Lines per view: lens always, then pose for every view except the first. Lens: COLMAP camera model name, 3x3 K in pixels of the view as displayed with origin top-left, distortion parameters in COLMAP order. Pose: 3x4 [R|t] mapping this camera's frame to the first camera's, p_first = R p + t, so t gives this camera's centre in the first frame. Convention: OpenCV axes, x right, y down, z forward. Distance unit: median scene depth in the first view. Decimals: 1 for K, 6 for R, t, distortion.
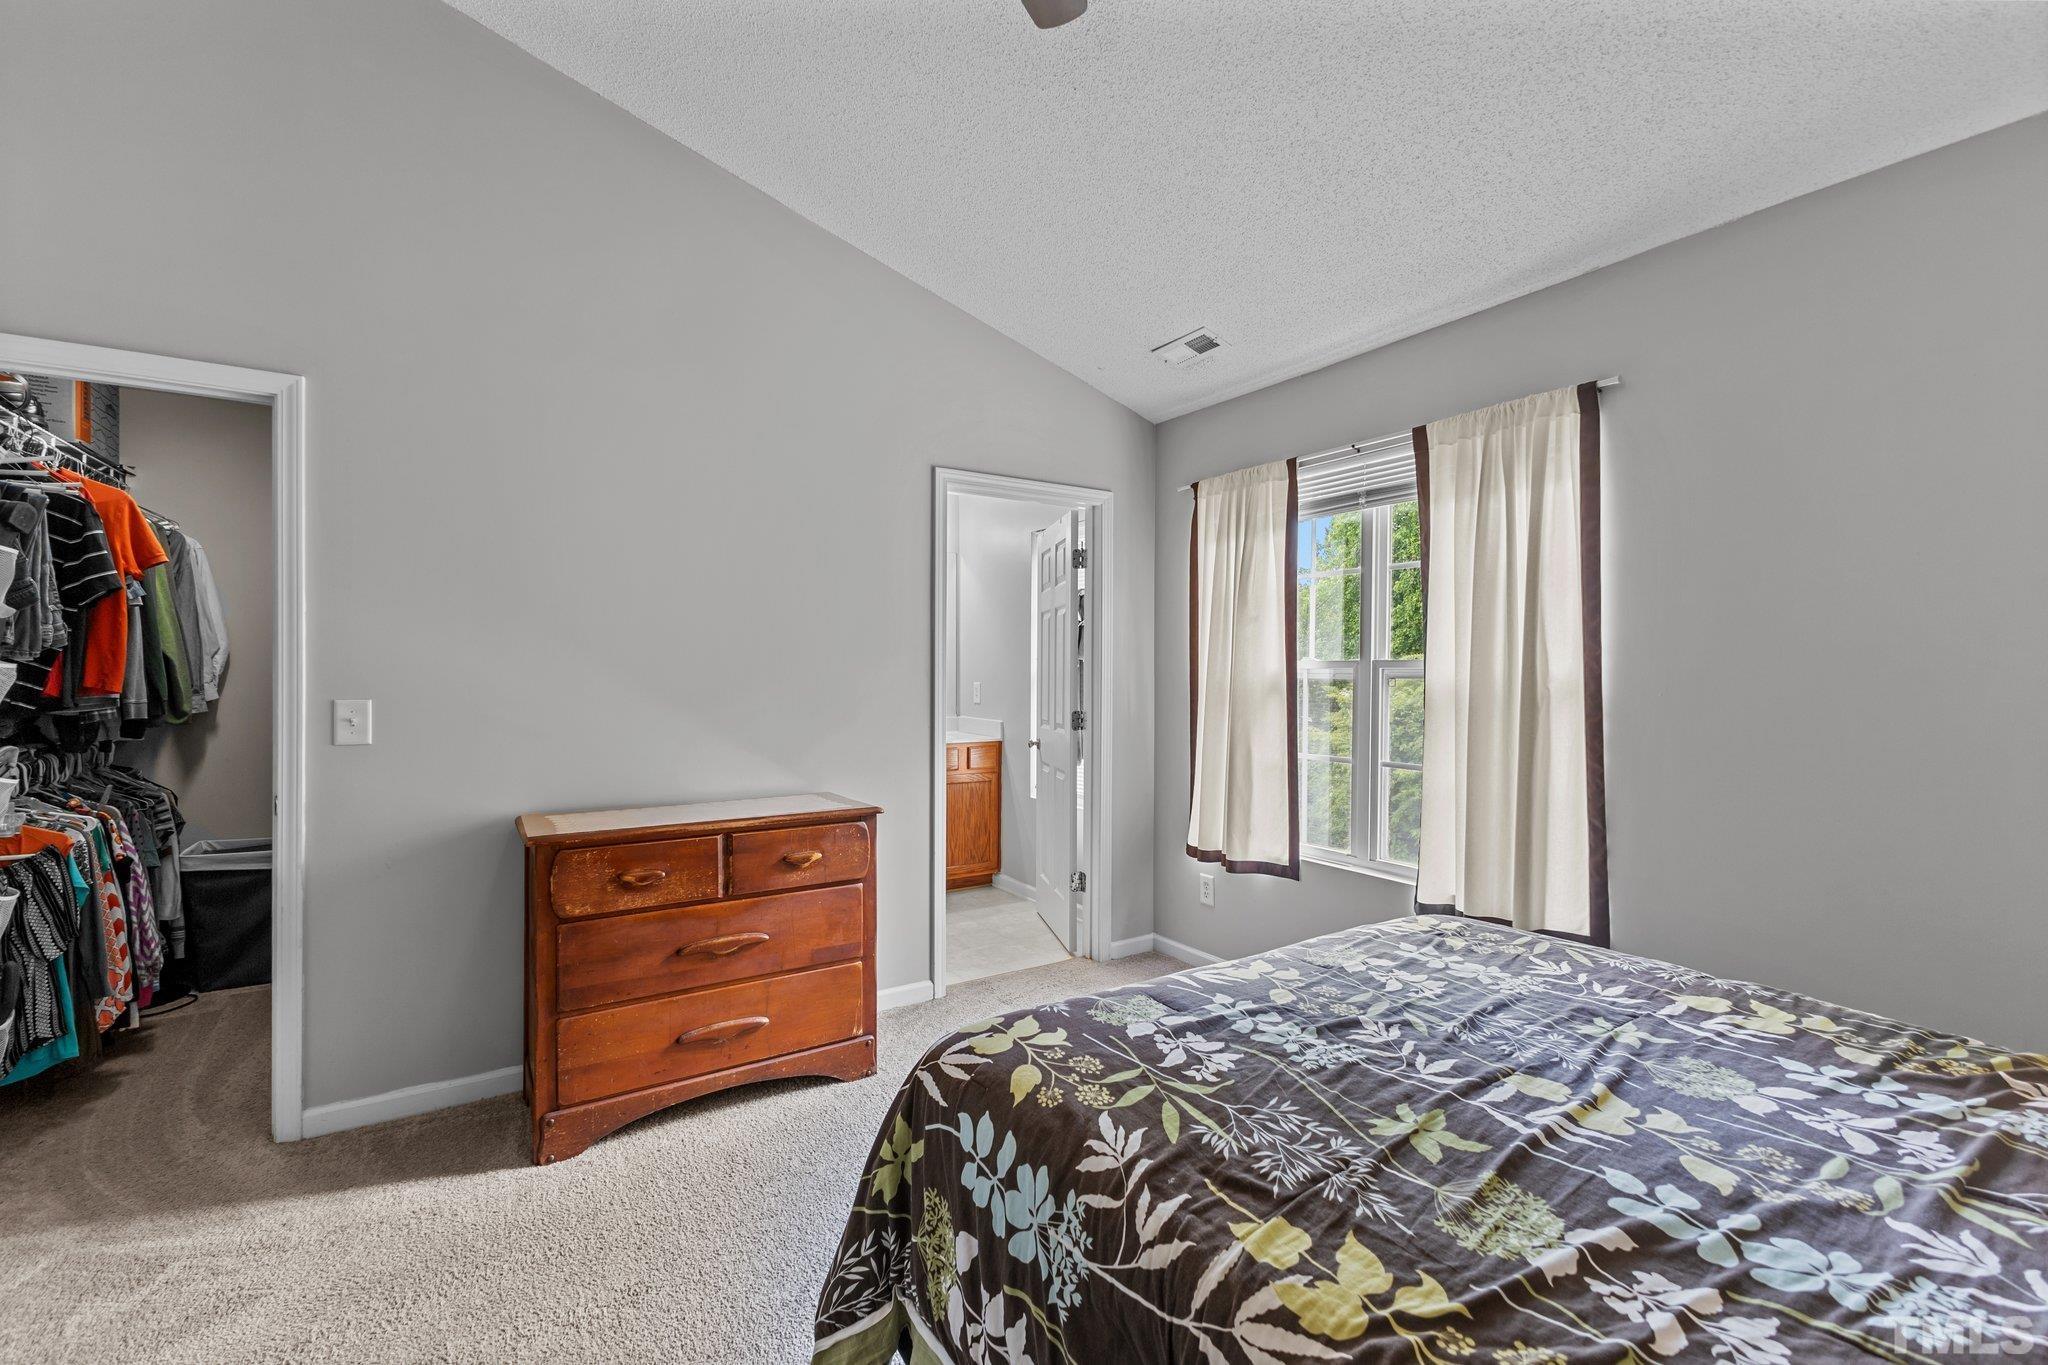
lens RADIAL K [[886.4, 0, 1030.2], [0, 886.4, 679.0], [0, 0, 1]] dist [0.015032, -0.004381]
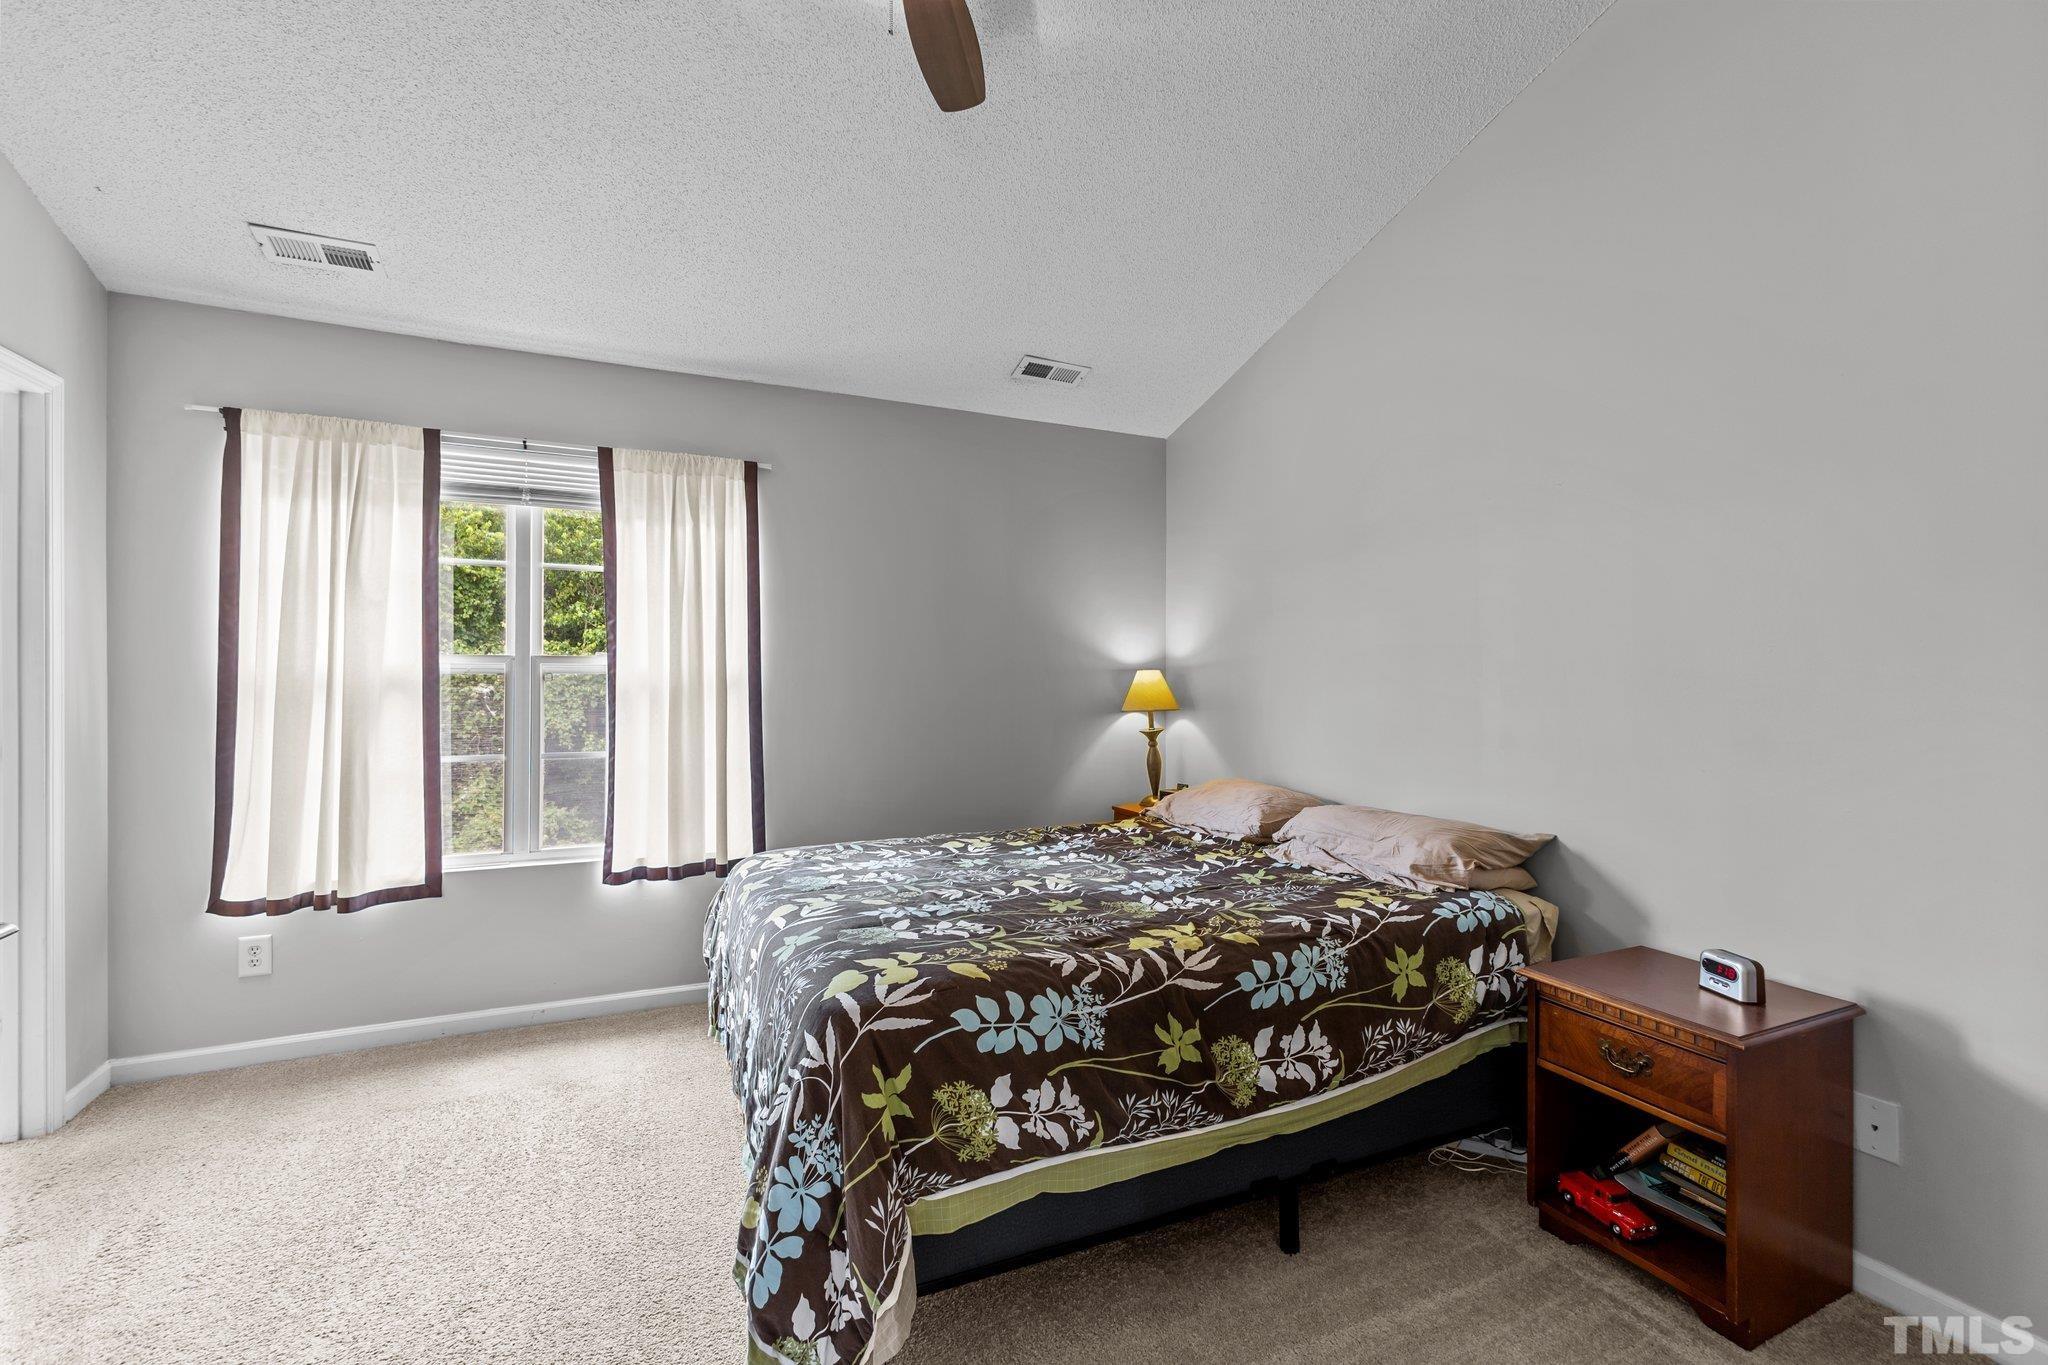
lens RADIAL K [[886.4, 0, 1031.3], [0, 886.4, 674.9], [0, 0, 1]] dist [0.015032, -0.004381]
pose [[0.143777, -0.007442, 0.989582, -1.188404], [0.003603, 0.999969, 0.006996, -0.008522], [-0.989604, 0.002559, 0.143799, 0.628714]]
